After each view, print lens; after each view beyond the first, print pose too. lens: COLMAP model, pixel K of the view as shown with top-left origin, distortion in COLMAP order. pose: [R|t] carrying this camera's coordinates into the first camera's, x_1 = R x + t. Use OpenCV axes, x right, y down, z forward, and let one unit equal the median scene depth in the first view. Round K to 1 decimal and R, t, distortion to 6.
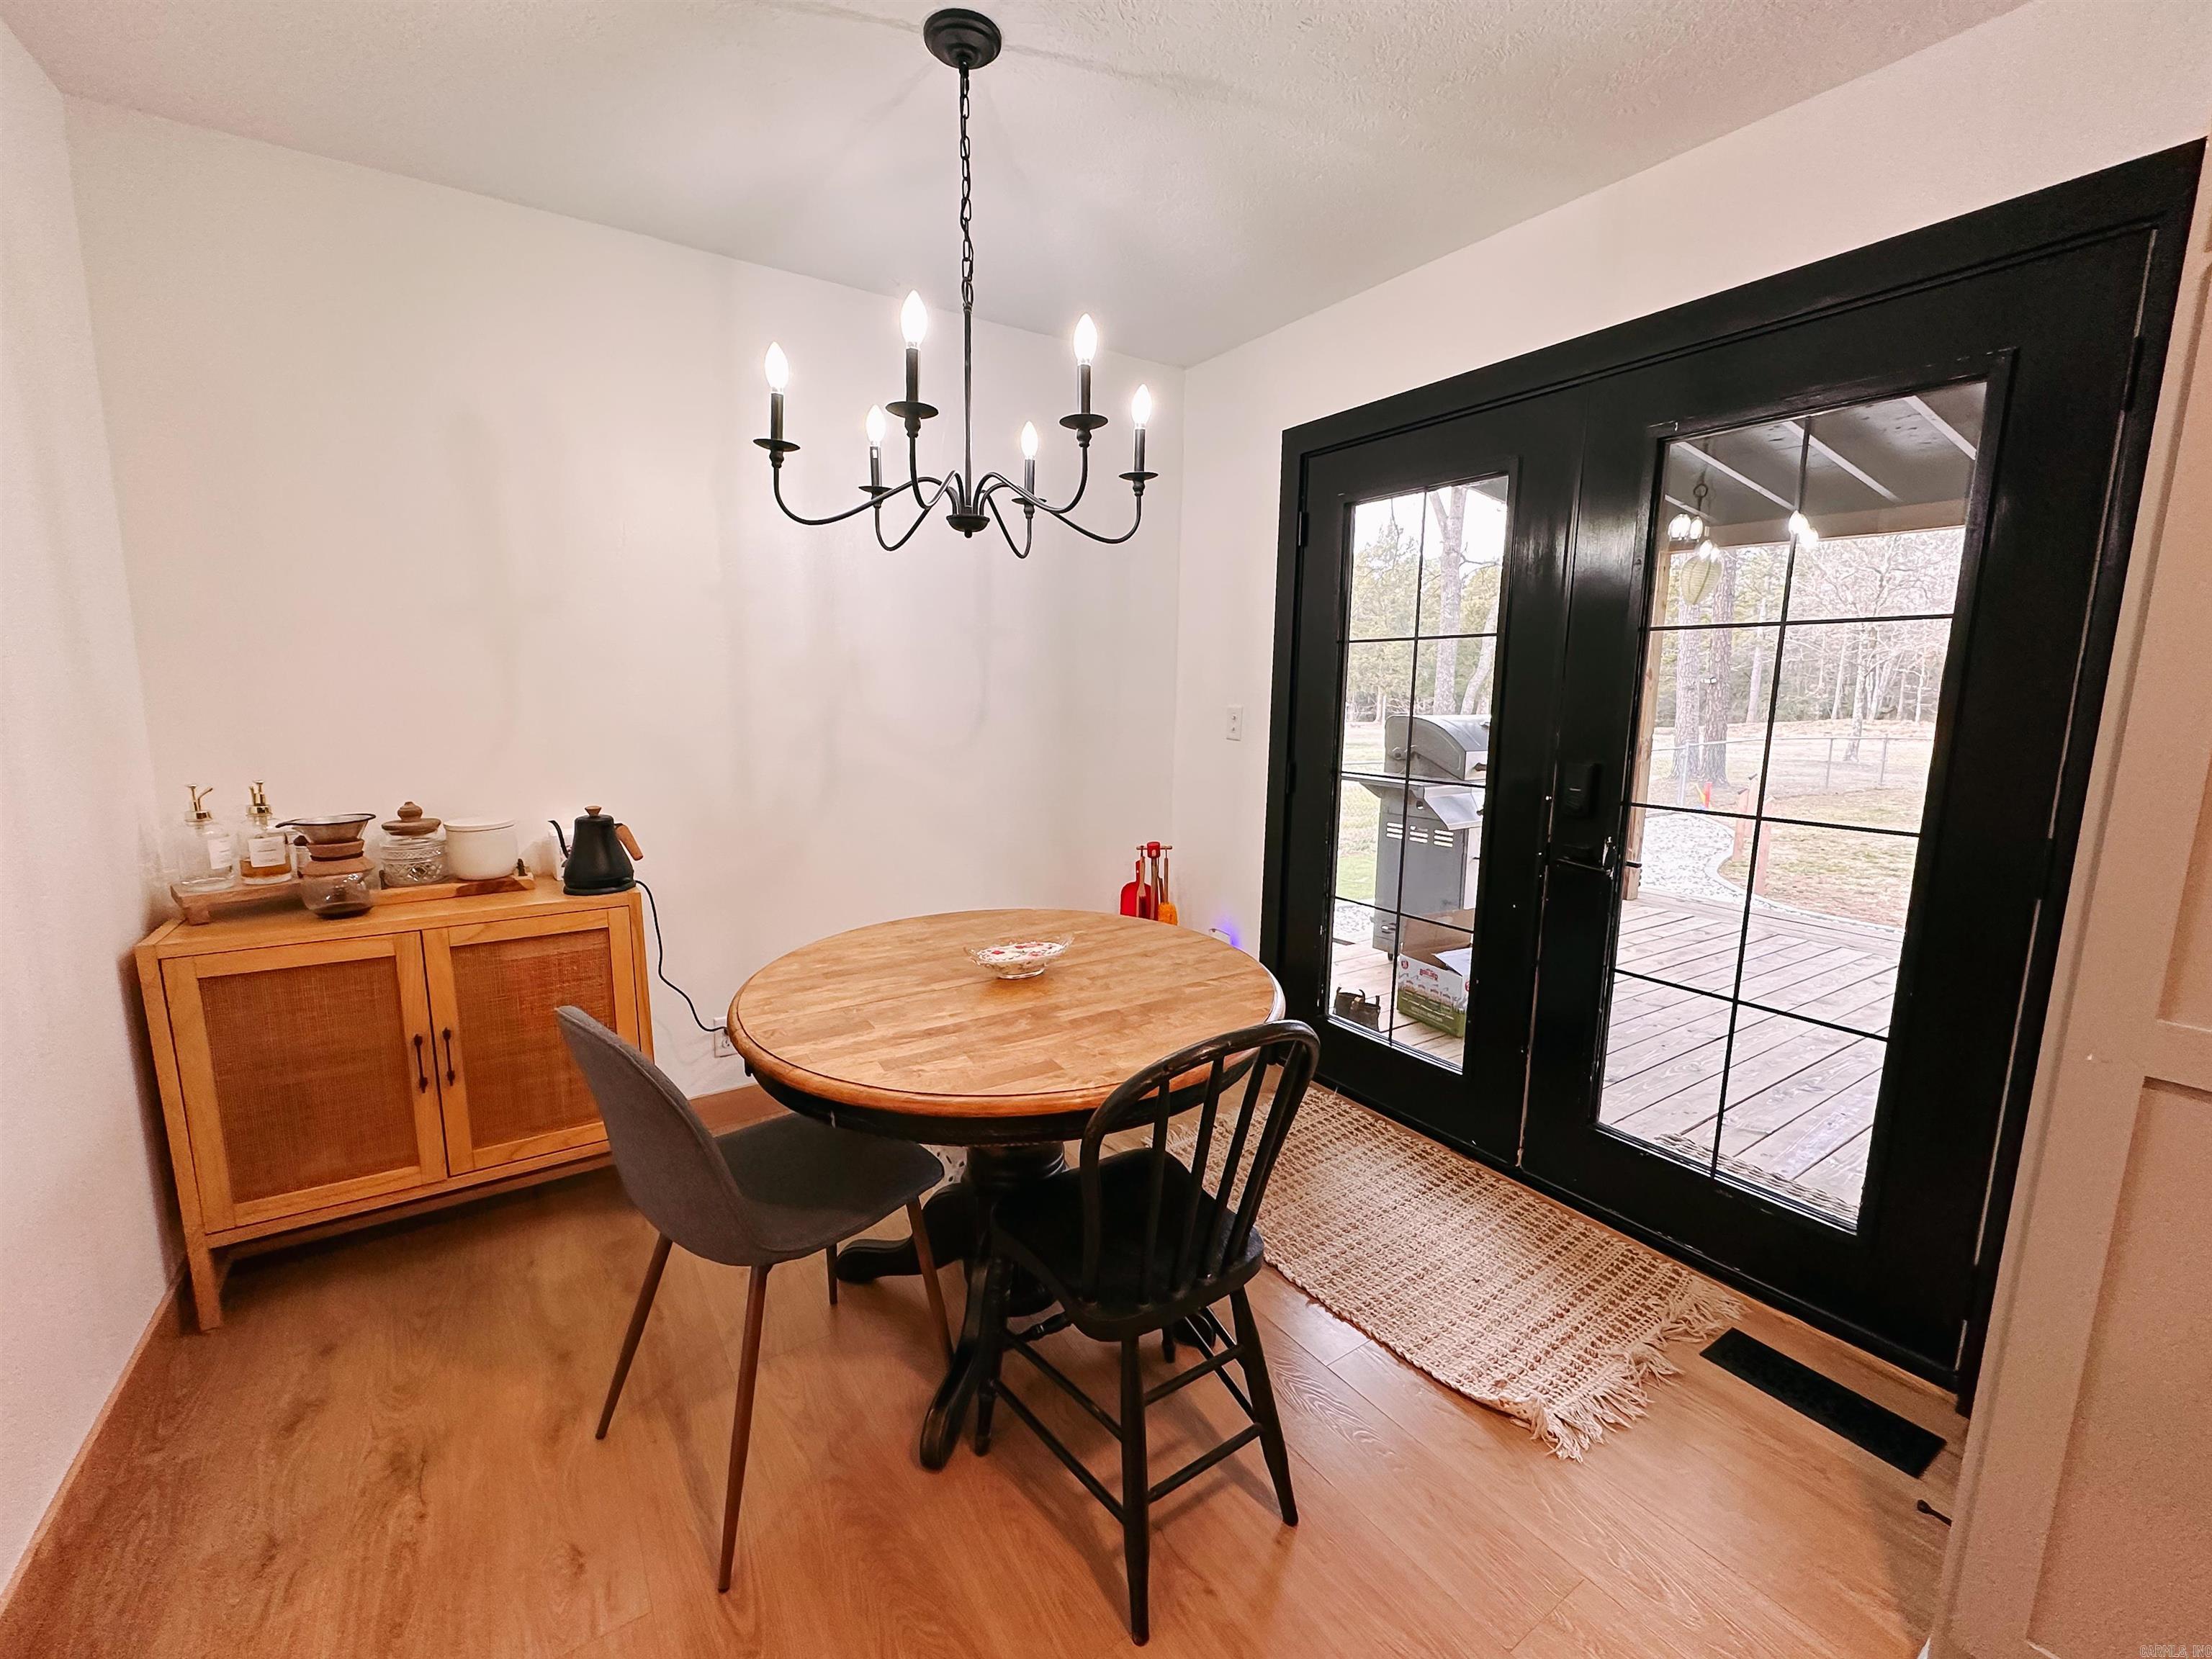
lens RADIAL K [[899.2, 0, 1095.2], [0, 899.2, 831.9], [0, 0, 1]] dist [-0.002591, 0.000638]
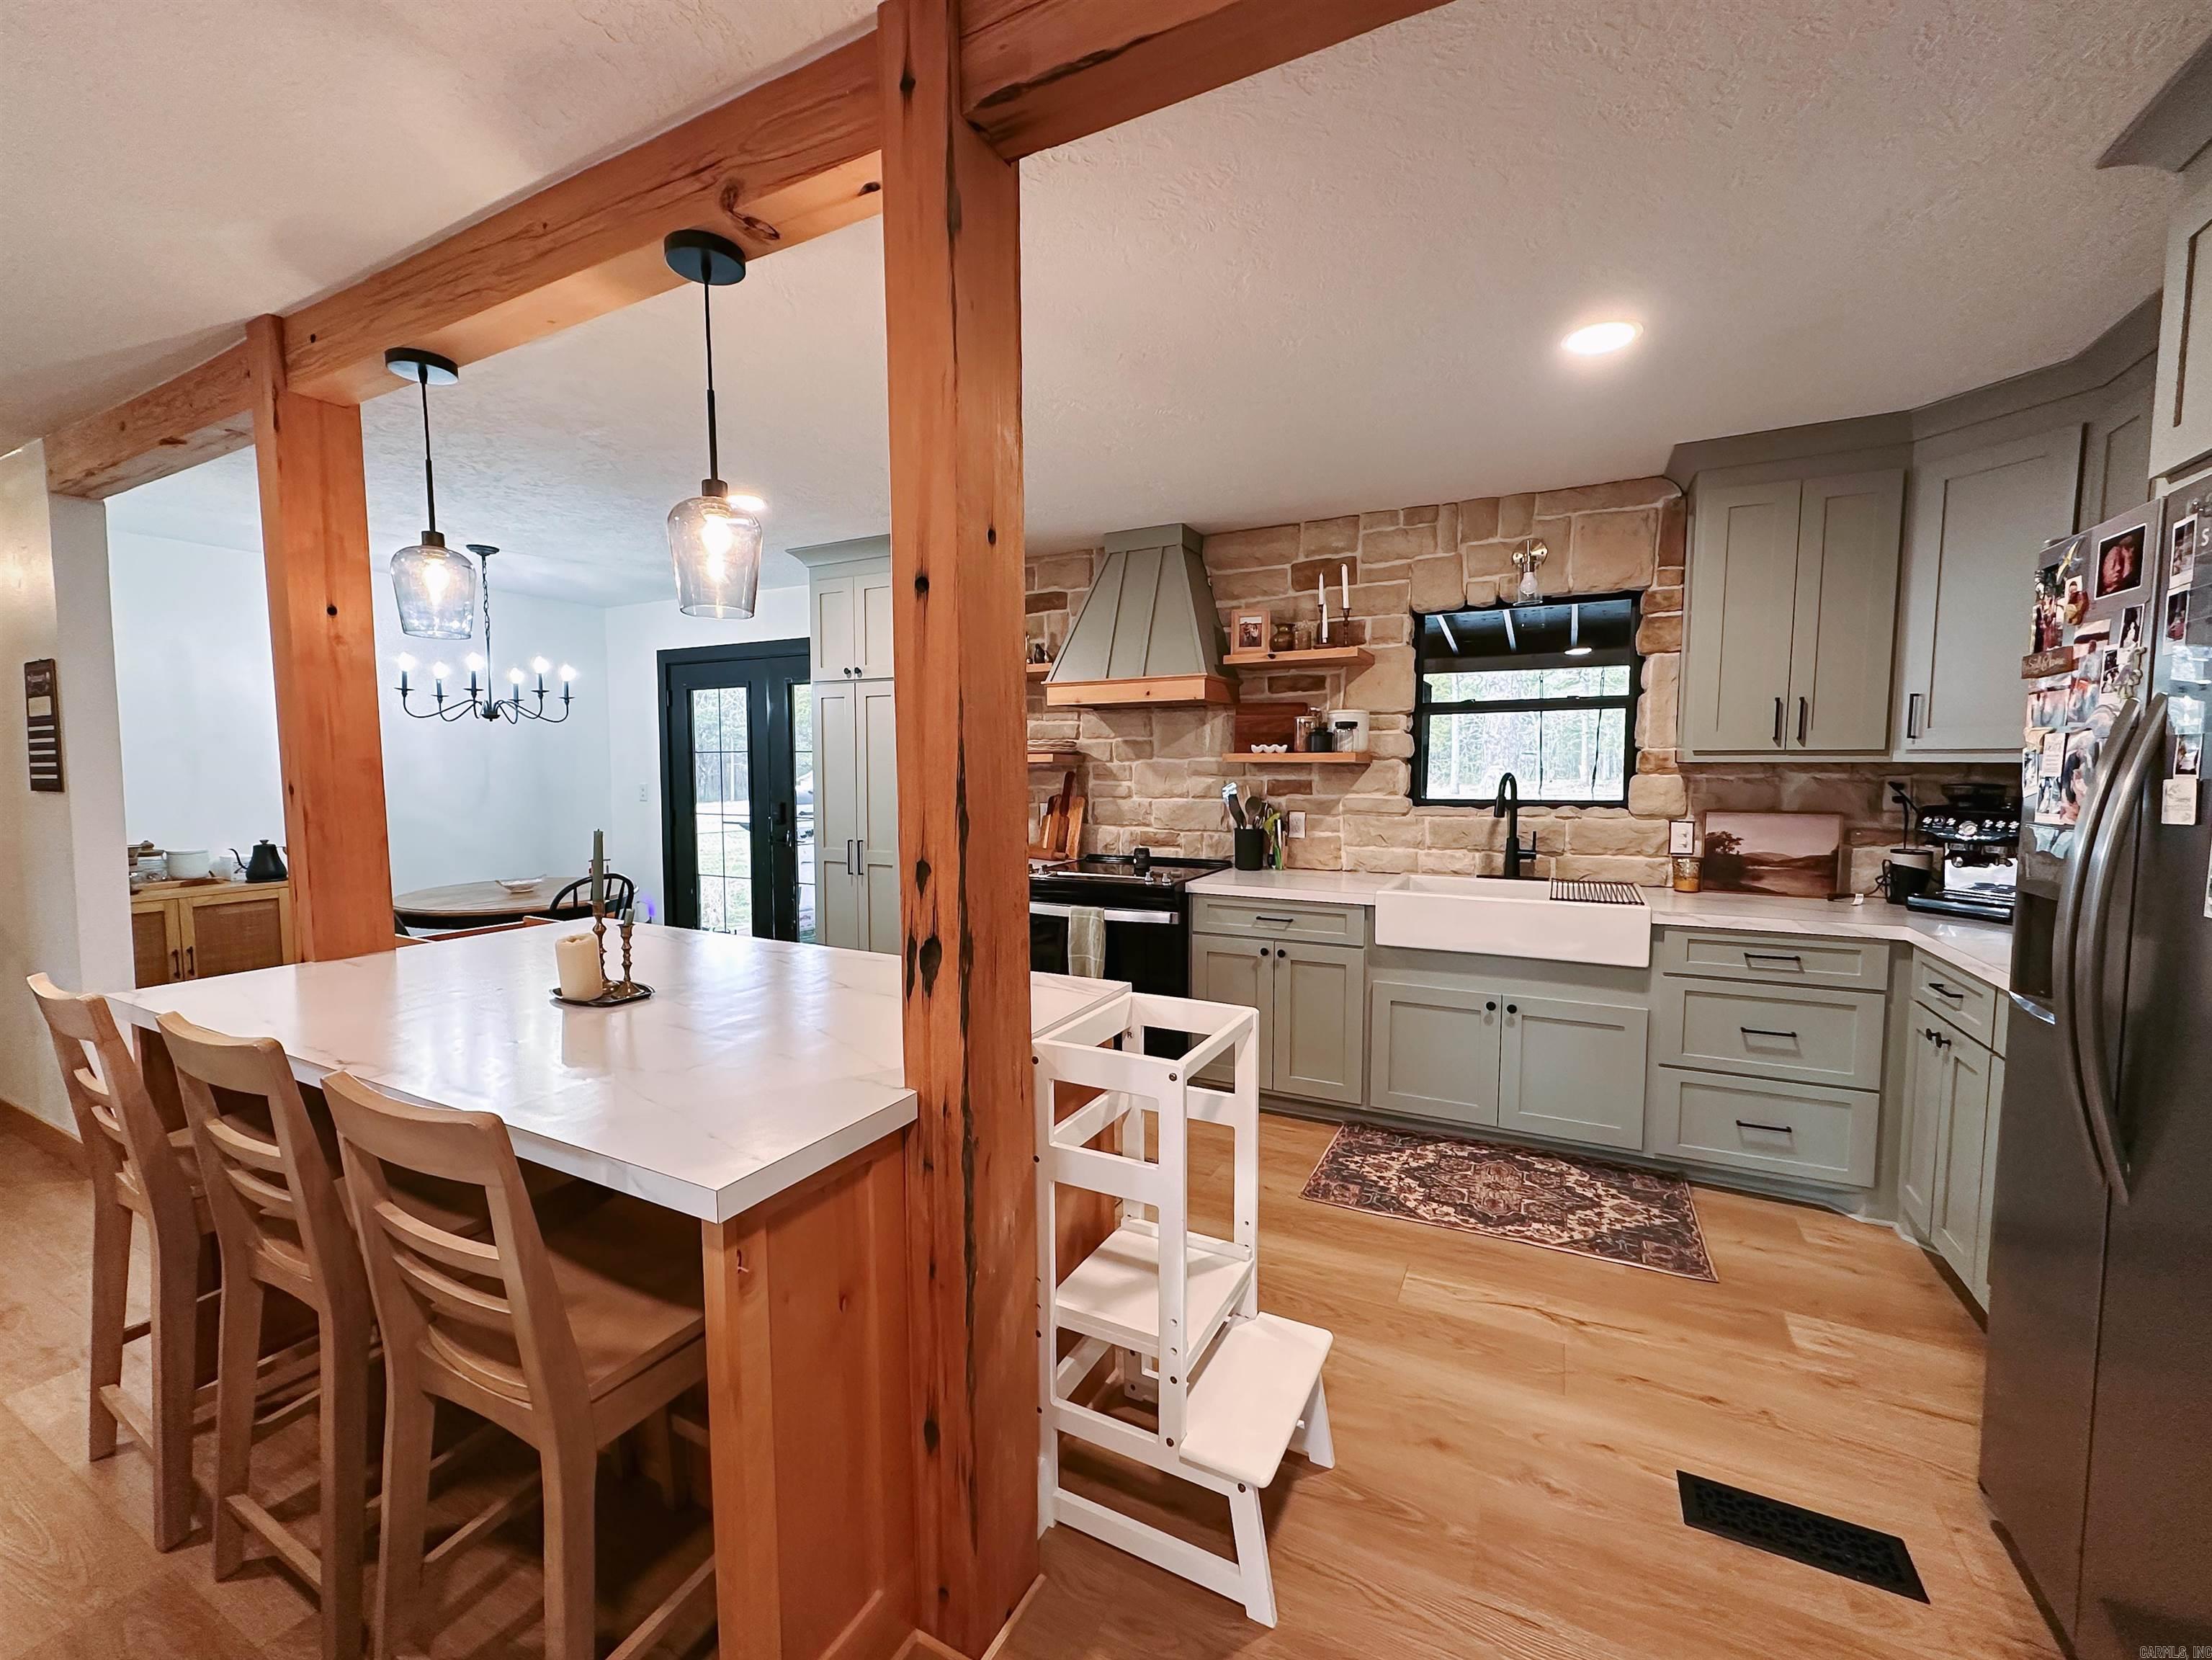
lens RADIAL K [[899.3, 0, 1095.2], [0, 899.3, 832.4], [0, 0, 1]] dist [-0.002591, 0.000638]
pose [[0.870974, -0.043048, 0.489439, 0.077377], [0.081797, 0.994957, -0.058050, 0.229935], [-0.484472, 0.090595, 0.870103, -1.682802]]
